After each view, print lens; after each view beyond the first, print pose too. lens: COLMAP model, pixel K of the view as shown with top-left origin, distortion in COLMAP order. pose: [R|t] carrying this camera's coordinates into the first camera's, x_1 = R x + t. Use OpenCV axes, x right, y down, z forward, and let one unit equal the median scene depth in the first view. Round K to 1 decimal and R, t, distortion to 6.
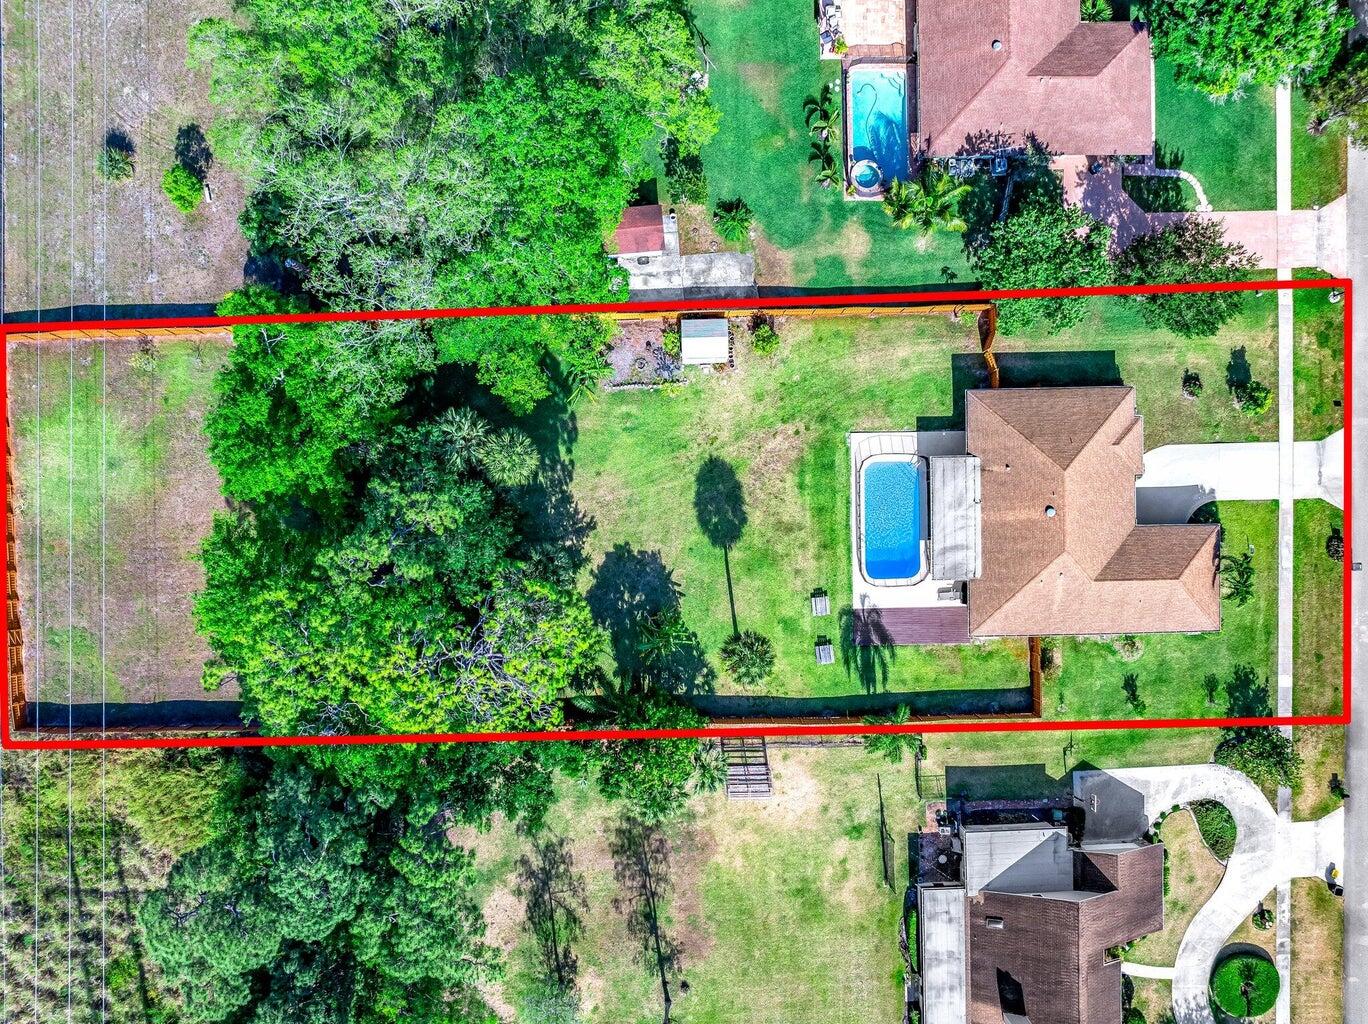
lens RADIAL K [[948.3, 0, 676.5], [0, 948.3, 595.8], [0, 0, 1]] dist [-0.009102, 0.011728]
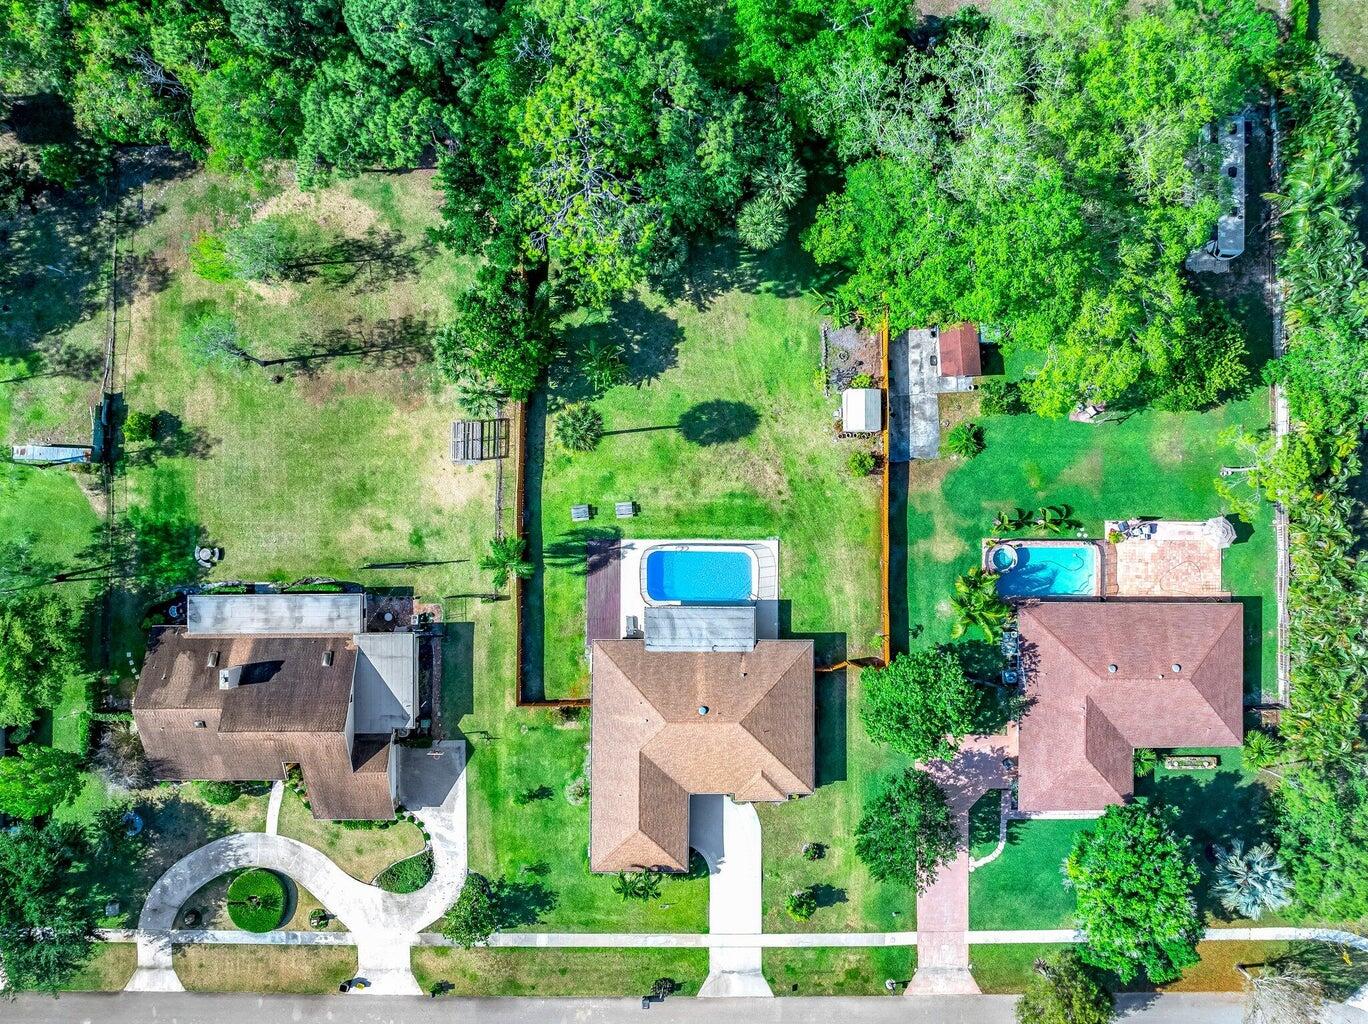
lens RADIAL K [[951.8, 0, 686.1], [0, 951.8, 505.6], [0, 0, 1]] dist [0.006859, -0.009509]
pose [[-0.026793, 0.999070, -0.033794, 0.183612], [-0.998305, -0.028489, -0.050743, -0.004938], [-0.051659, 0.032377, 0.998140, -0.117242]]
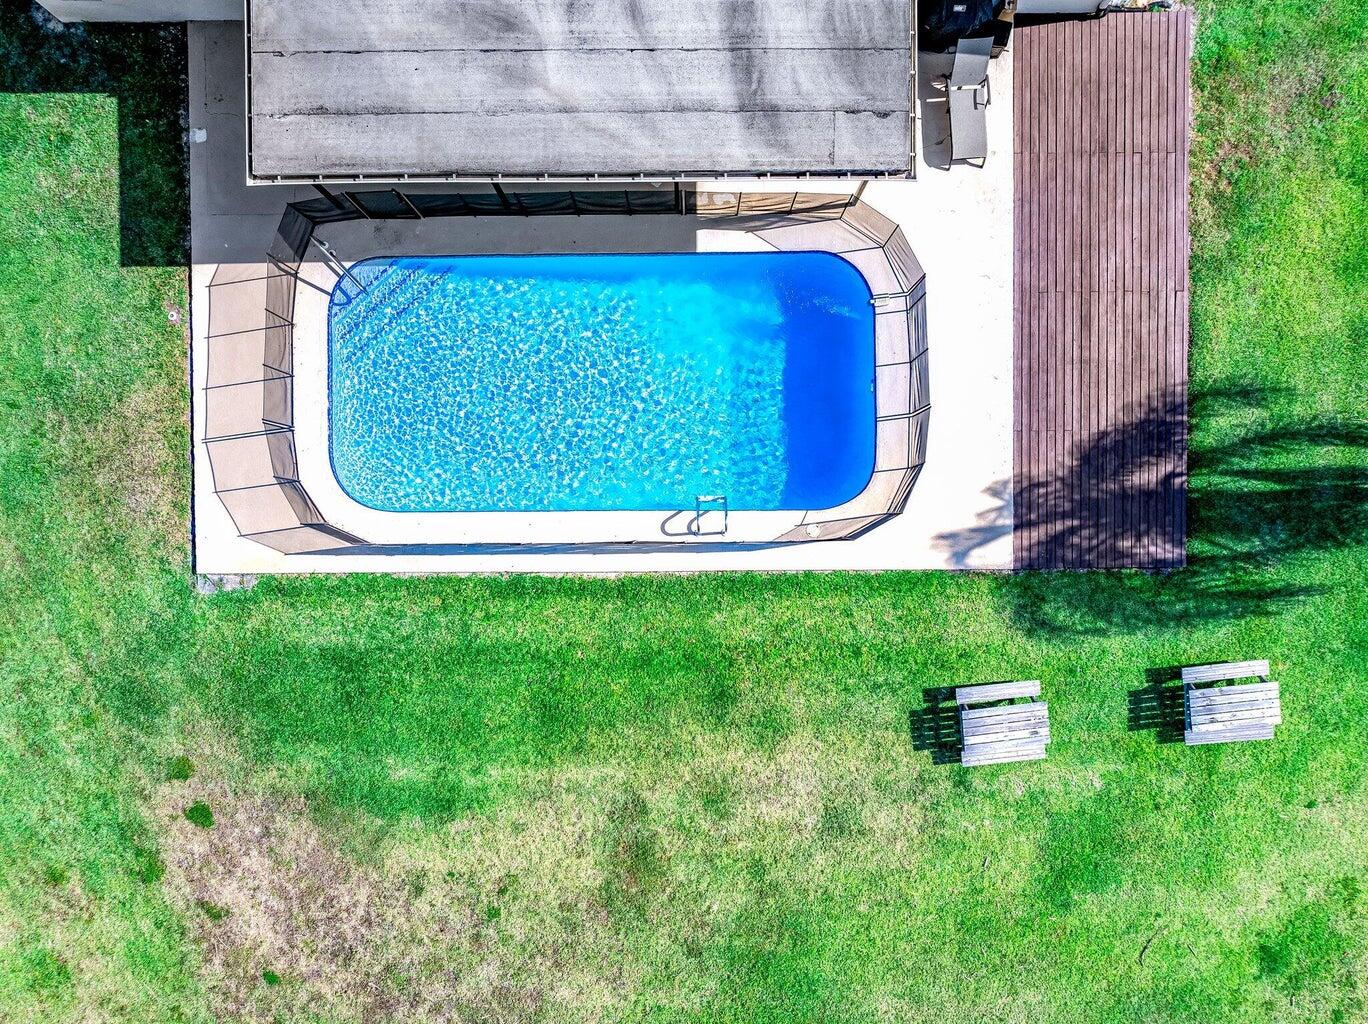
lens RADIAL K [[954.6, 0, 681.2], [0, 954.6, 520.7], [0, 0, 1]] dist [-0.026952, 0.025313]
pose [[0.012645, -0.999276, -0.035887, 0.205038], [0.999148, 0.014037, -0.038819, -0.053262], [0.039295, -0.035366, 0.998602, 0.788245]]
